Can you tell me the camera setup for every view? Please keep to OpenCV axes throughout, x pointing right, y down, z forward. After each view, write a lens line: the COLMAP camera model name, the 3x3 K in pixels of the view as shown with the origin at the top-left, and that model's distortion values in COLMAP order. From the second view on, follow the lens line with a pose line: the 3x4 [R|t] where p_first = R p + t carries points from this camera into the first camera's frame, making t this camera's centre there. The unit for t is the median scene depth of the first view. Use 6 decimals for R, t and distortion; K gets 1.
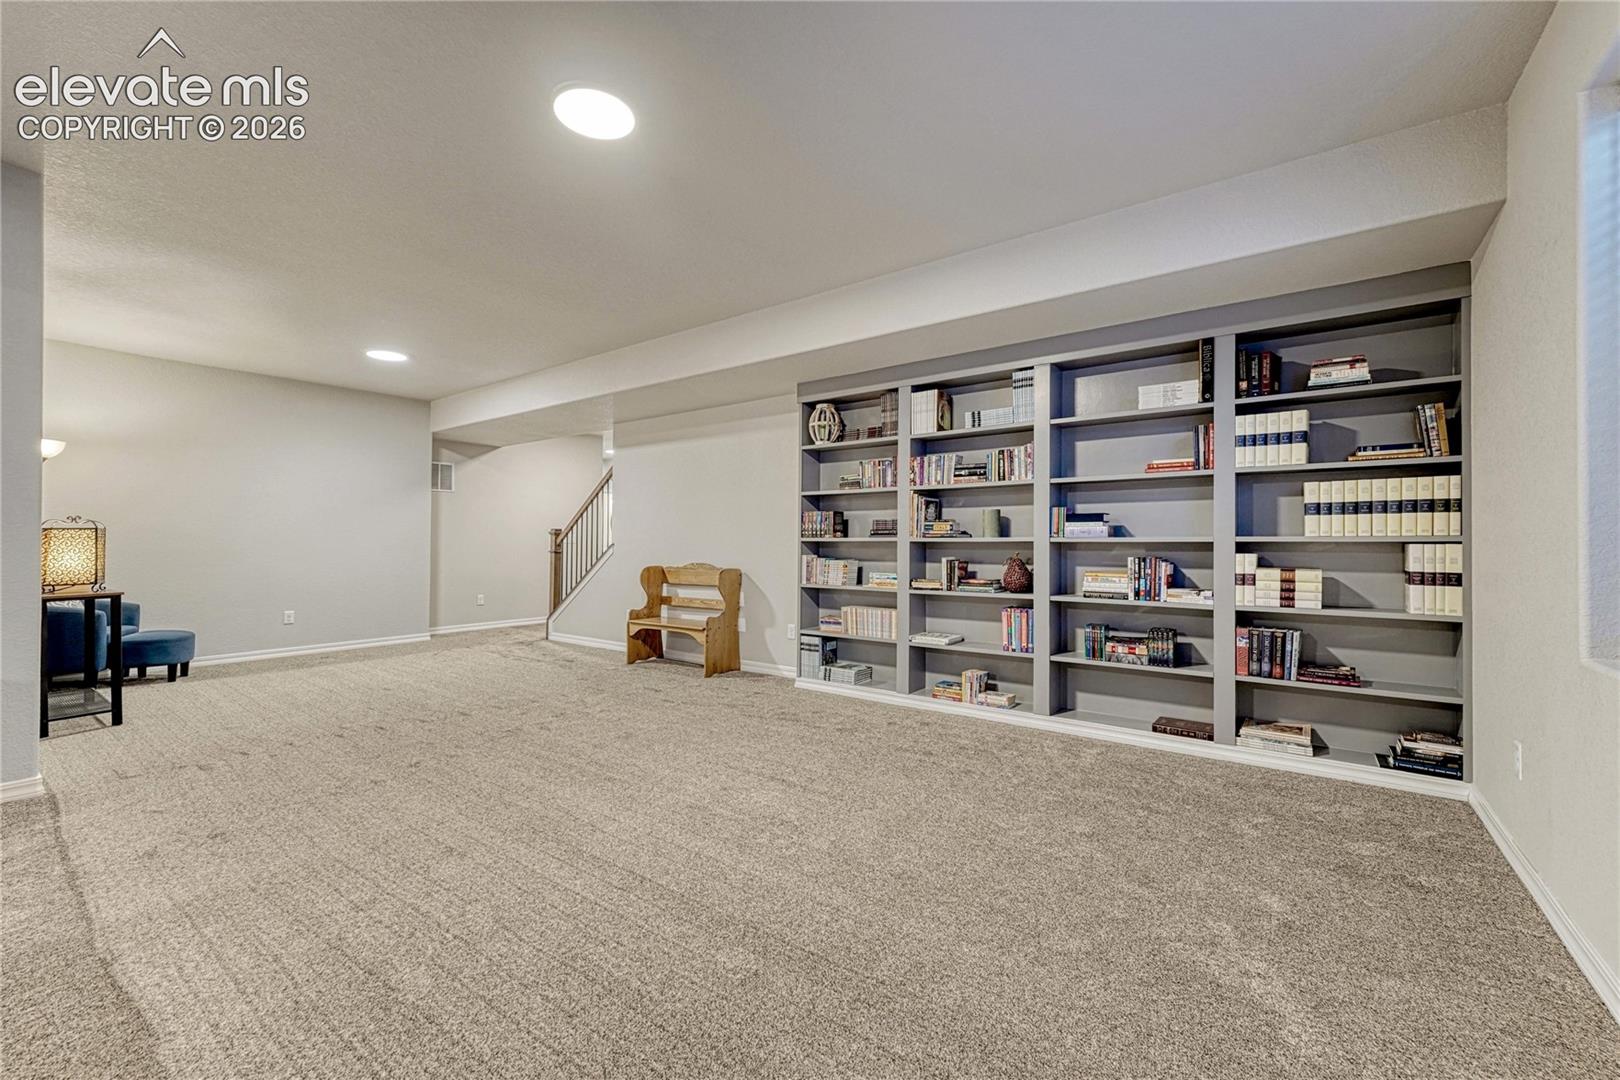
lens RADIAL K [[689.8, 0, 803.6], [0, 689.8, 543.4], [0, 0, 1]] dist [0.000976, 0.001922]
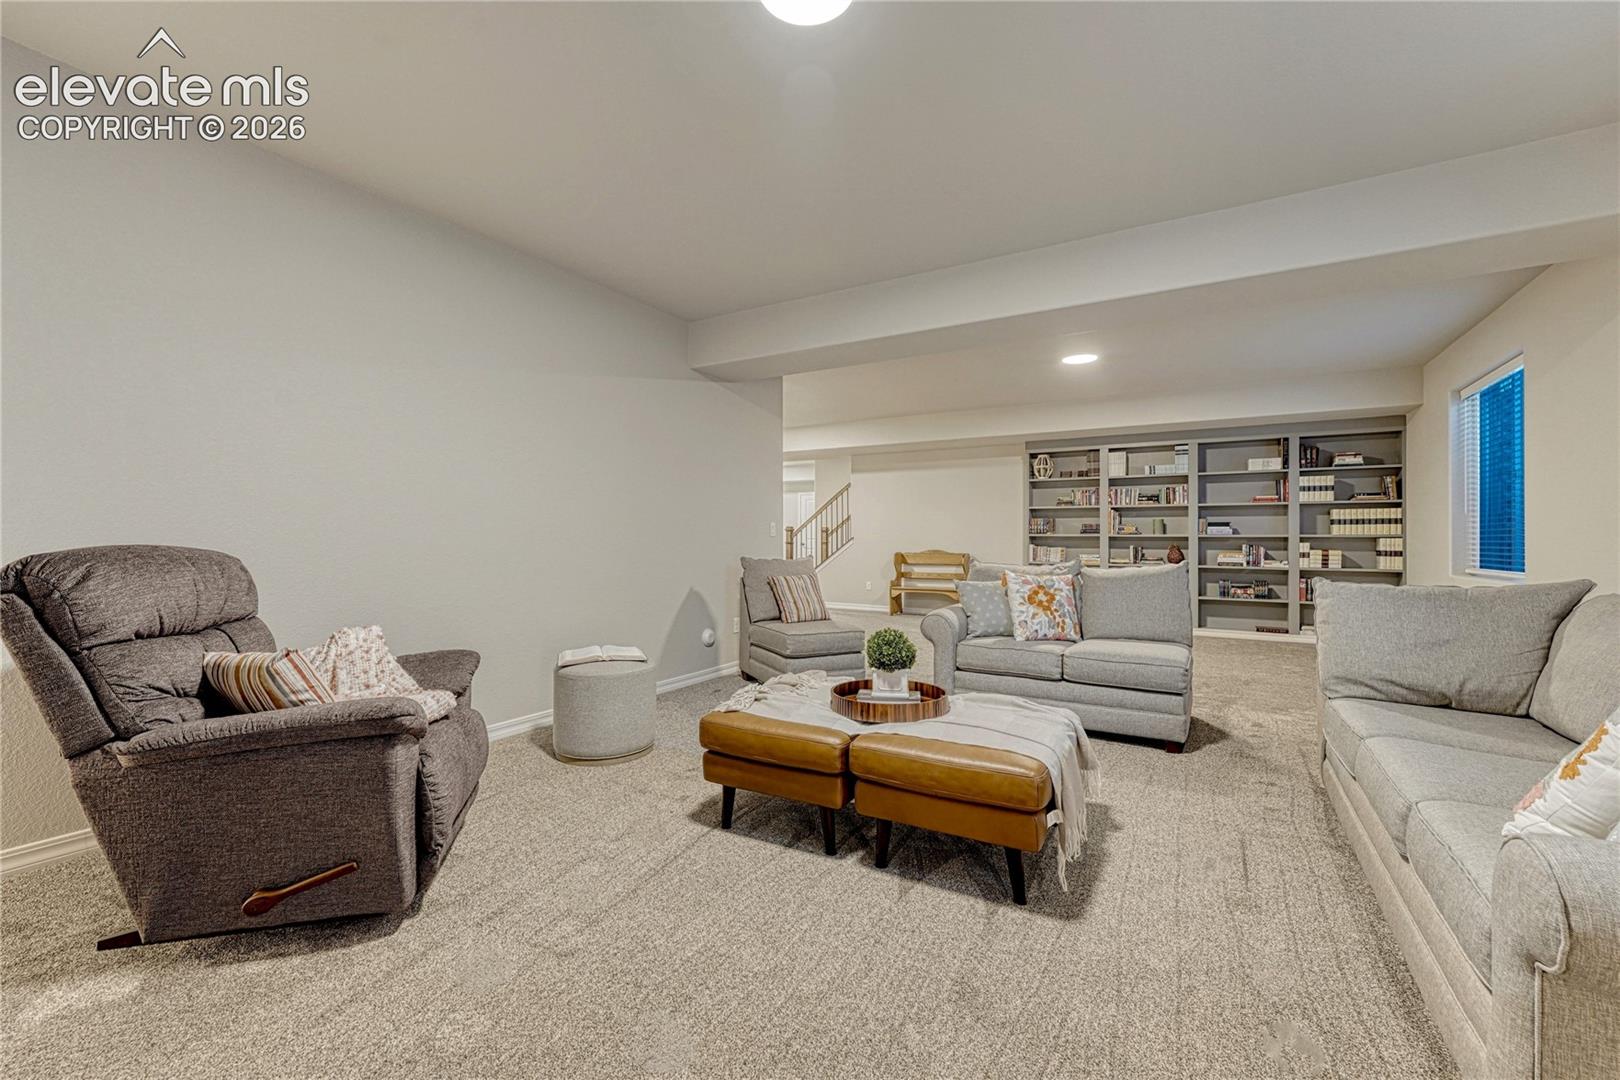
lens RADIAL K [[689.8, 0, 814.2], [0, 689.8, 536.1], [0, 0, 1]] dist [0.000976, 0.001922]
pose [[0.994314, 0.002232, 0.106463, -0.987645], [-0.001967, 0.999995, -0.002596, 0.002939], [-0.106468, 0.002372, 0.994313, -0.858316]]
